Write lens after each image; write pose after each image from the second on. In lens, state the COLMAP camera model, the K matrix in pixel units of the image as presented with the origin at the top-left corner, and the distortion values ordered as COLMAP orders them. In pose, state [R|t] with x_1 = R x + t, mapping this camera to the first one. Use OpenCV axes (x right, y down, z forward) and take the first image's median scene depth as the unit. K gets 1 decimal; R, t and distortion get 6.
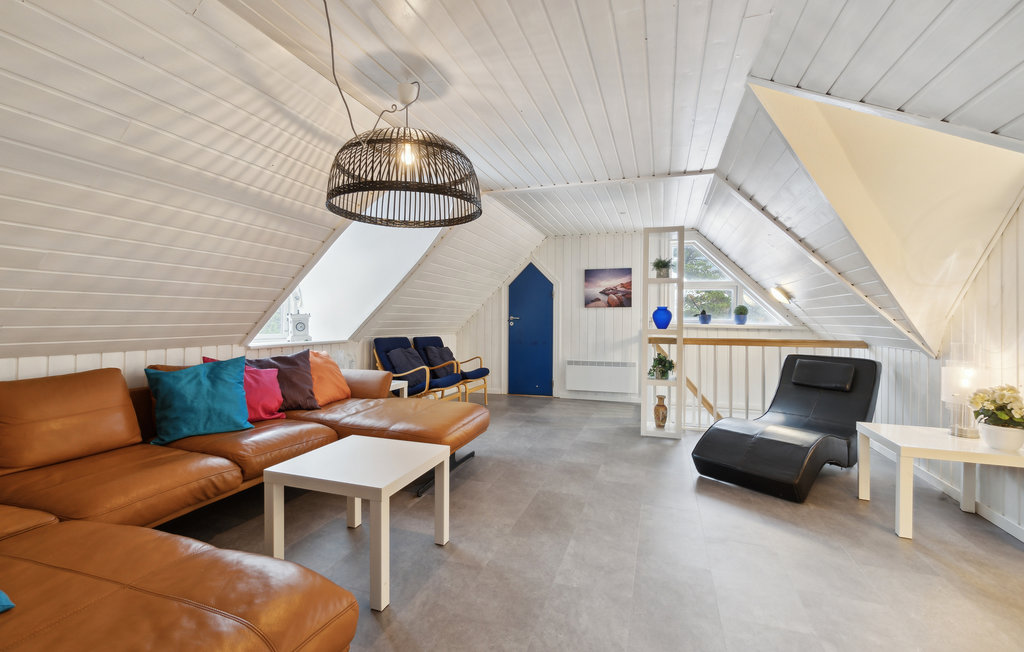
lens RADIAL K [[448.8, 0, 512.4], [0, 448.8, 320.2], [0, 0, 1]] dist [0.003608, 0.000288]
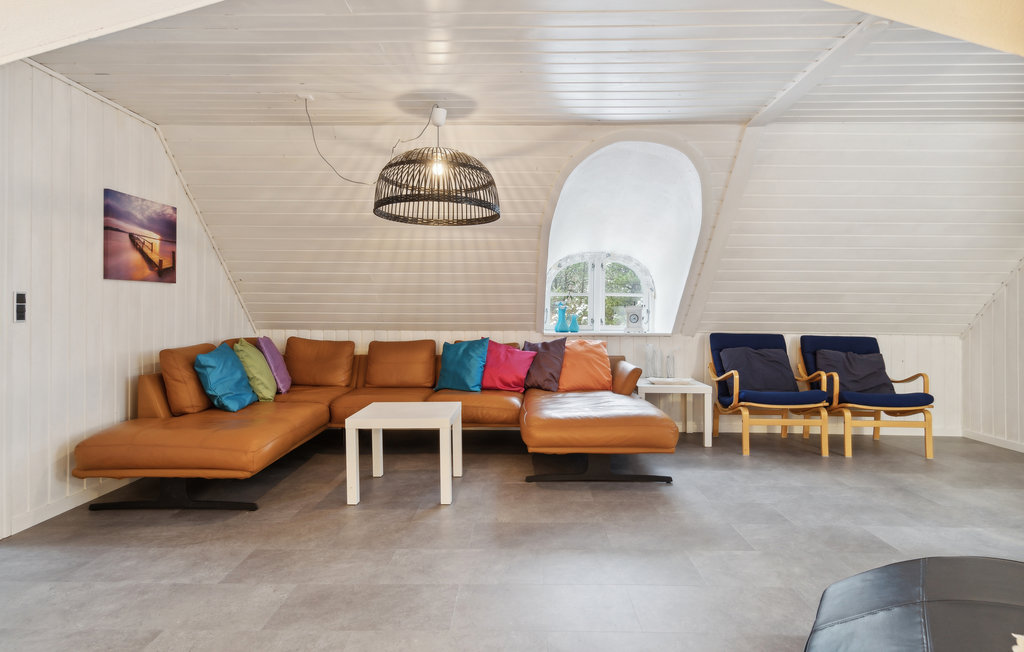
lens RADIAL K [[553.4, 0, 510.6], [0, 553.4, 324.6], [0, 0, 1]] dist [0.019255, -0.000038]
pose [[0.308487, 0.013329, -0.951135, 0.986668], [-0.001501, 0.999907, 0.013526, 0.020238], [0.951227, -0.002744, 0.308478, 0.586856]]
